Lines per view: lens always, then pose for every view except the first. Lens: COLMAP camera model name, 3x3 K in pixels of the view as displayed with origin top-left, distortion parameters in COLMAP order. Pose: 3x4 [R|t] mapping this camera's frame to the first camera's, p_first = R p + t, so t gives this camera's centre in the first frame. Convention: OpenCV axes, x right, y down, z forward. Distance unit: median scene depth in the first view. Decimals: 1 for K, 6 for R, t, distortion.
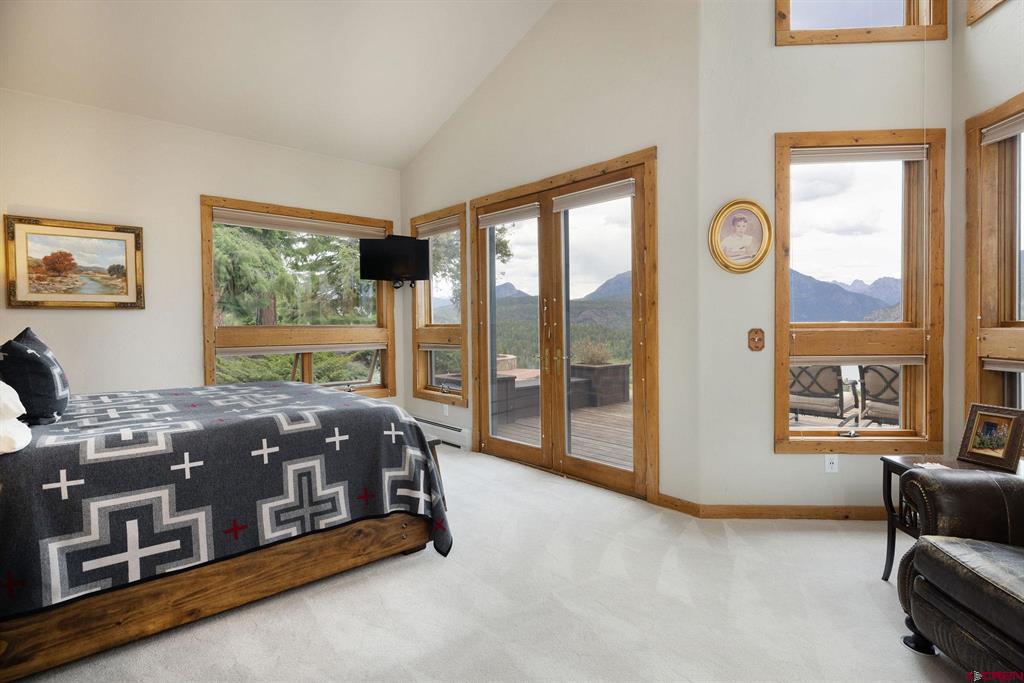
lens RADIAL K [[521.8, 0, 511.5], [0, 521.8, 337.5], [0, 0, 1]] dist [-0.001536, -0.000585]
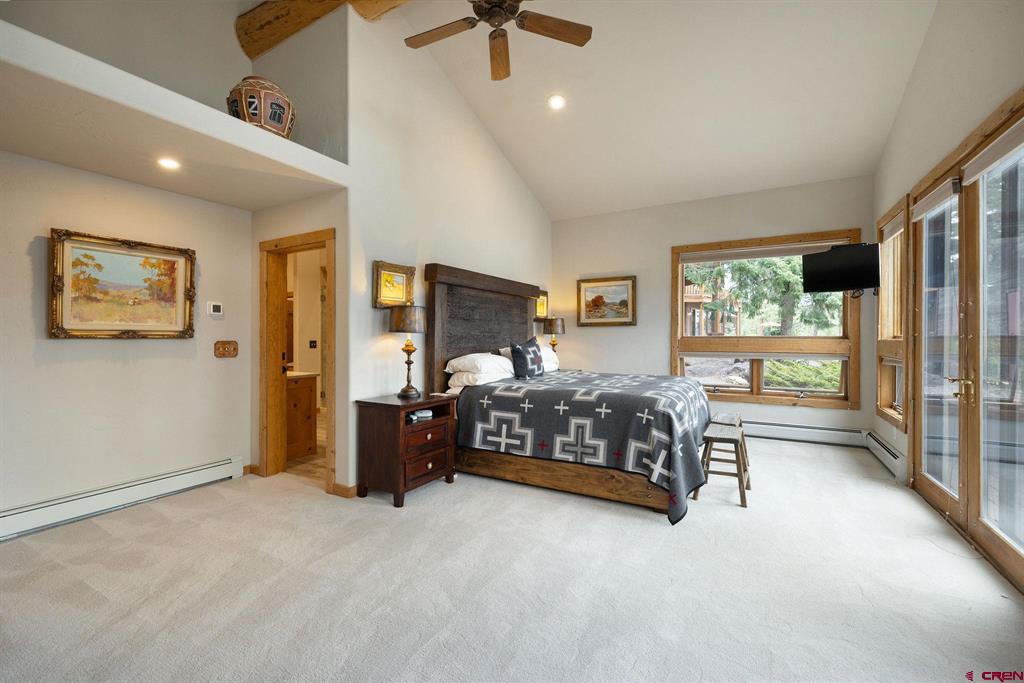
lens RADIAL K [[442.7, 0, 512.0], [0, 442.7, 341.5], [0, 0, 1]] dist [0.000209, 0.000047]
pose [[0.324944, 0.016680, -0.945586, 0.843348], [-0.026589, 0.999610, 0.008495, -0.012033], [0.945360, 0.022382, 0.325261, 0.339074]]
